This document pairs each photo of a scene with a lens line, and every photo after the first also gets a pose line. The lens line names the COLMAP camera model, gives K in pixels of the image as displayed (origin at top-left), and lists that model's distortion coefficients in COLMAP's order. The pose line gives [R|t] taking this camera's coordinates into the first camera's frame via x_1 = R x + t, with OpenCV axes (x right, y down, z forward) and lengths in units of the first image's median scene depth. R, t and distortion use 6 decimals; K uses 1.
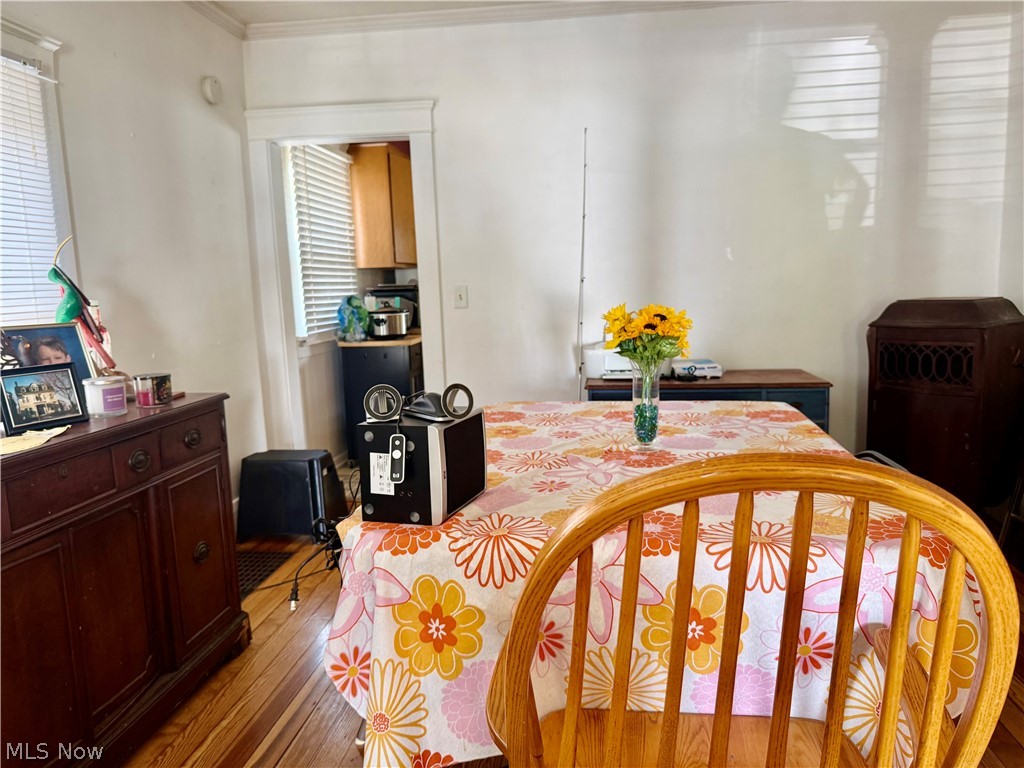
lens RADIAL K [[704.0, 0, 512.0], [0, 704.0, 384.0], [0, 0, 1]] dist [0.086630, -0.000052]
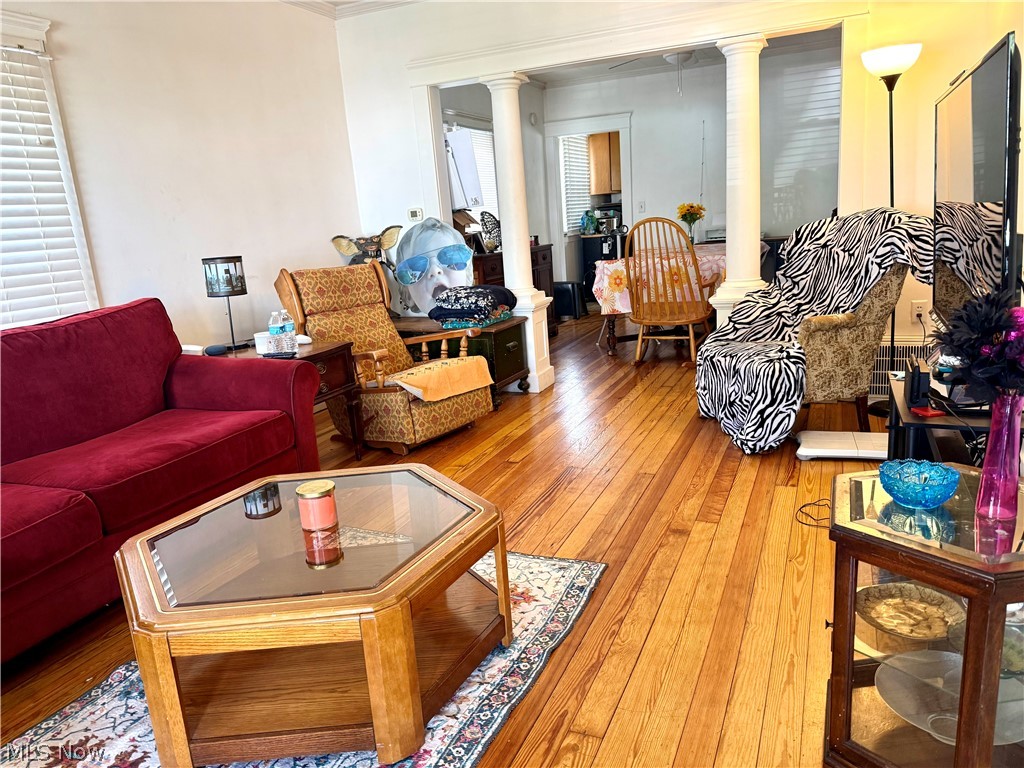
lens RADIAL K [[704.0, 0, 512.0], [0, 704.0, 384.0], [0, 0, 1]] dist [0.086630, -0.000052]
pose [[0.954506, 0.028465, -0.296831, 0.196649], [0.003720, 0.994219, 0.107304, 0.168655], [0.298170, -0.103527, 0.948882, -1.148849]]
